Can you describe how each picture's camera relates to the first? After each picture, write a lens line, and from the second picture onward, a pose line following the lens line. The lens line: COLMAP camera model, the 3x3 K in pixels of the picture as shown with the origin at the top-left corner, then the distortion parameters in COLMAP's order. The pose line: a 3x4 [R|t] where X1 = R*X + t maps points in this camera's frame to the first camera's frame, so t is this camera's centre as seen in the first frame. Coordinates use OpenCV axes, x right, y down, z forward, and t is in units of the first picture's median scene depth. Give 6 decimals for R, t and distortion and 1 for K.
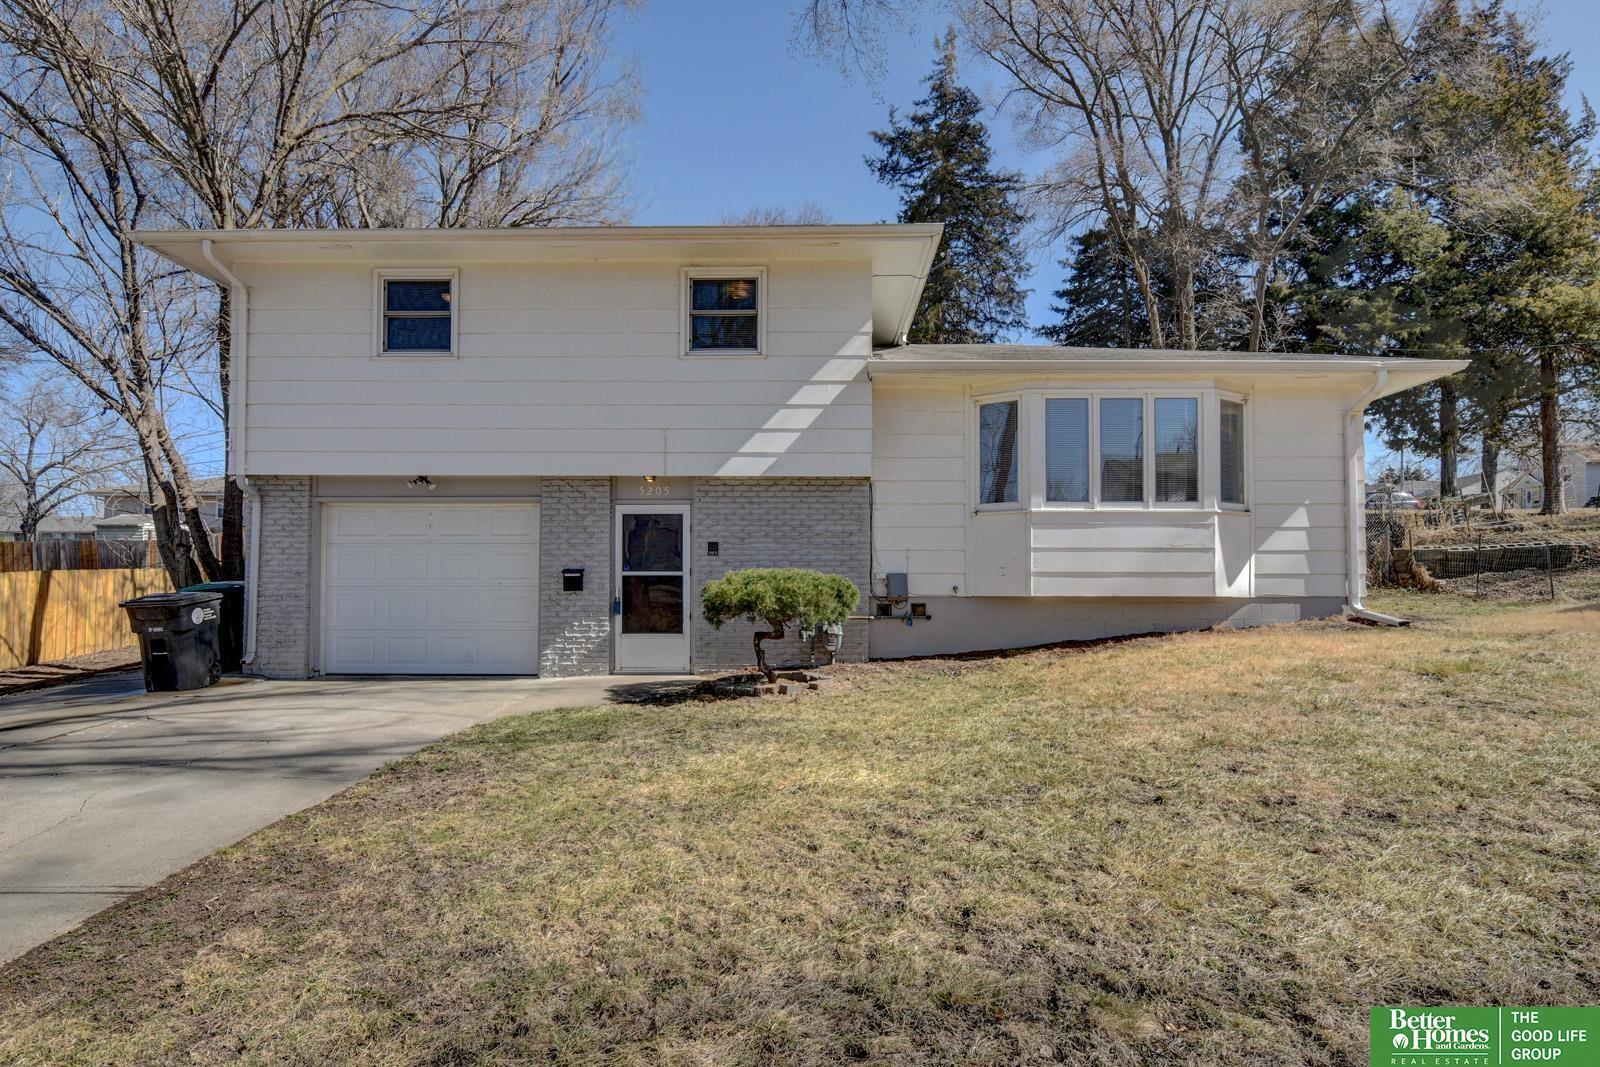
lens RADIAL K [[890.7, 0, 796.5], [0, 890.7, 564.5], [0, 0, 1]] dist [0.003320, 0.000255]
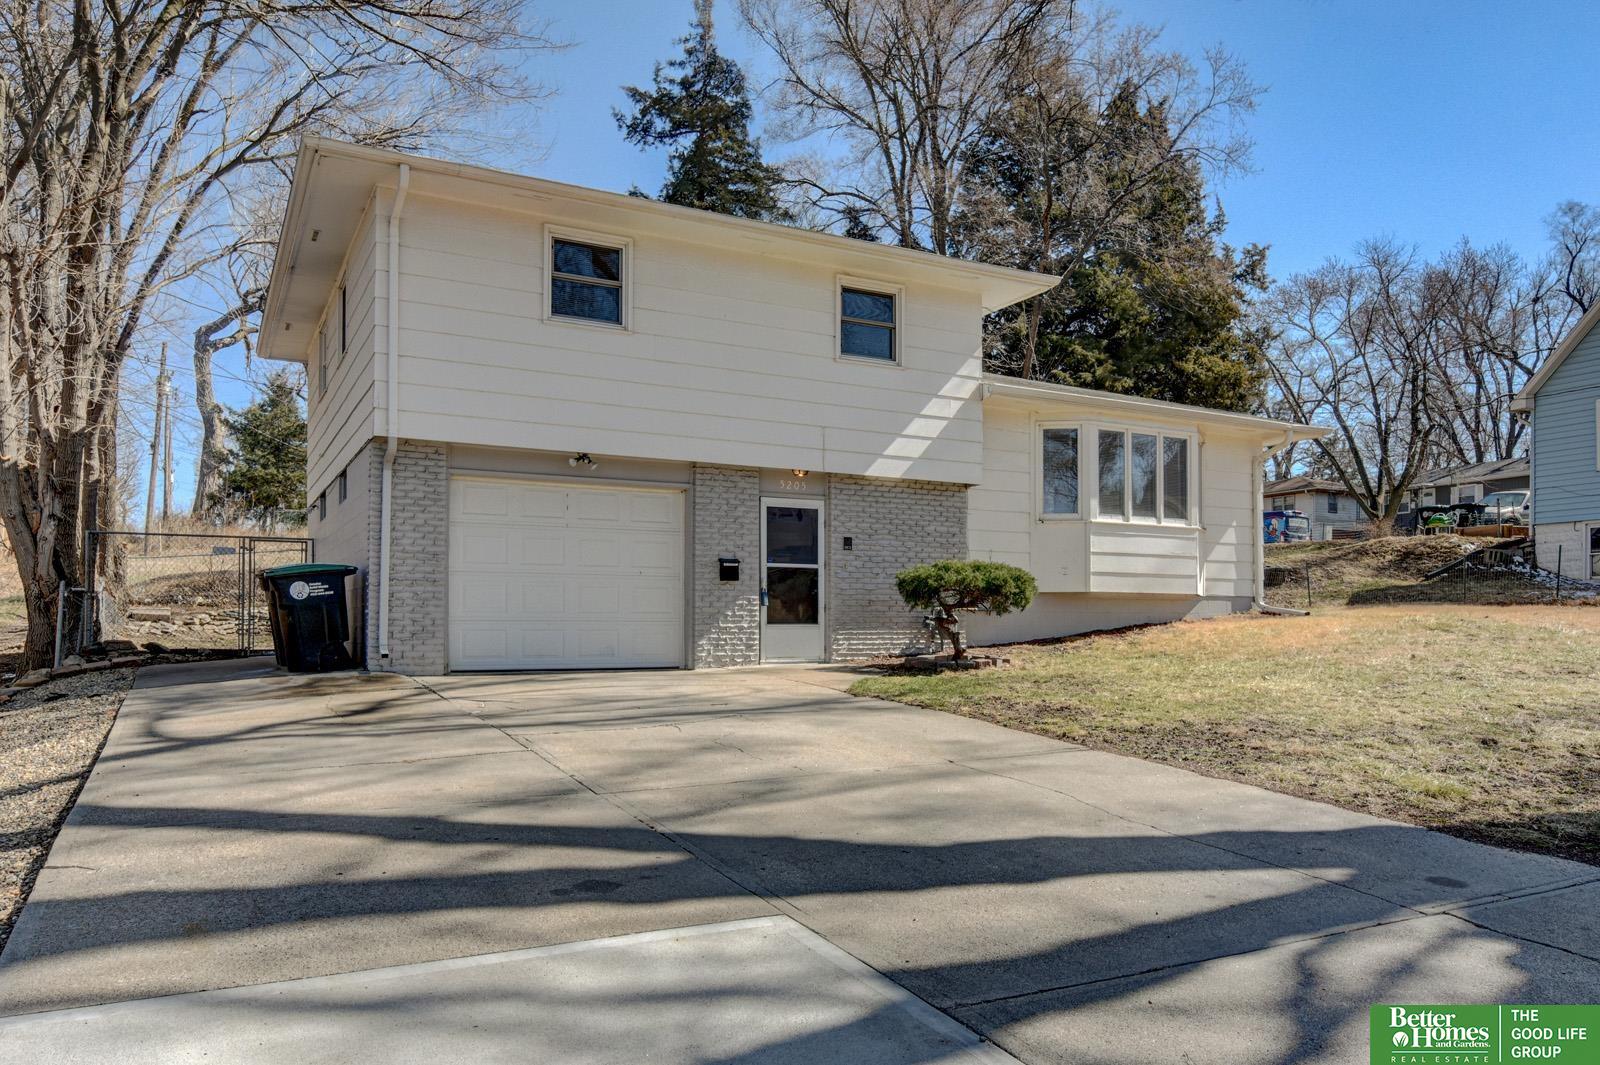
lens RADIAL K [[1098.7, 0, 798.9], [0, 1098.7, 600.7], [0, 0, 1]] dist [-0.000884, -0.001674]
pose [[0.876253, 0.010776, 0.481730, -0.770609], [-0.016412, 0.999837, 0.007486, 0.041281], [-0.481571, -0.014466, 0.876288, -0.113705]]
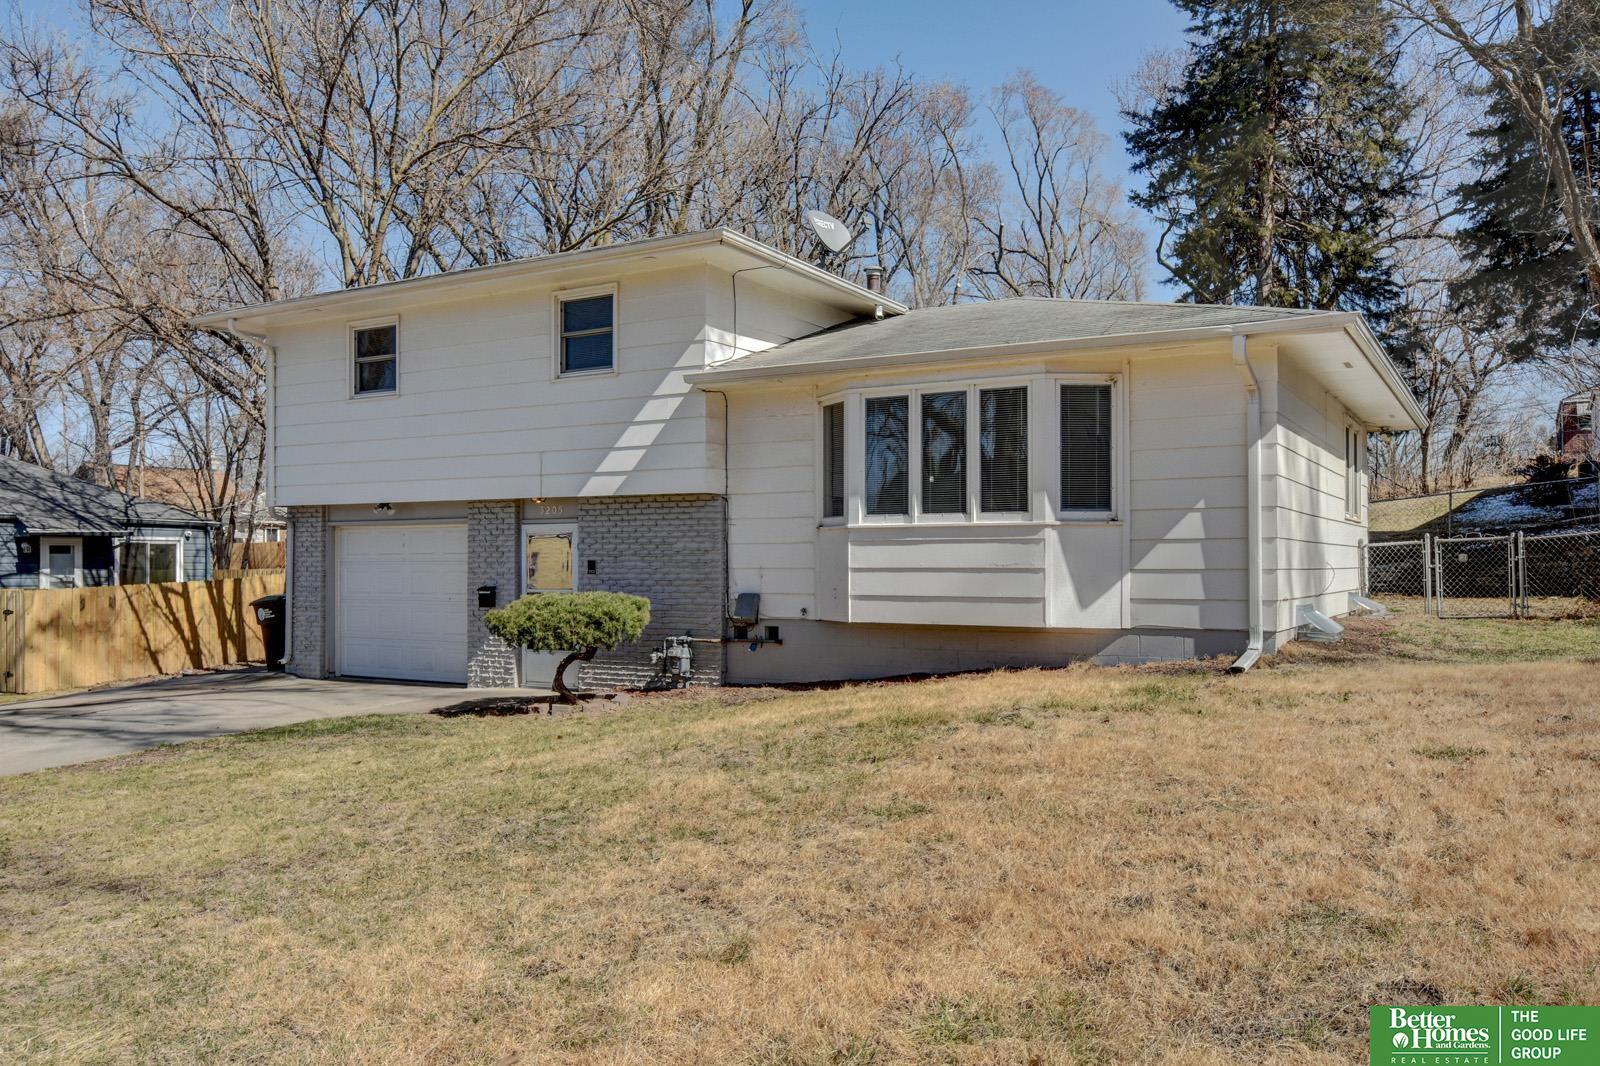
lens RADIAL K [[1247.6, 0, 797.8], [0, 1247.6, 559.4], [0, 0, 1]] dist [-0.008876, -0.000184]
pose [[0.868795, -0.004026, -0.495155, 0.803586], [0.015350, 0.999705, 0.018804, -0.049266], [0.494933, -0.023937, 0.868601, -0.105093]]
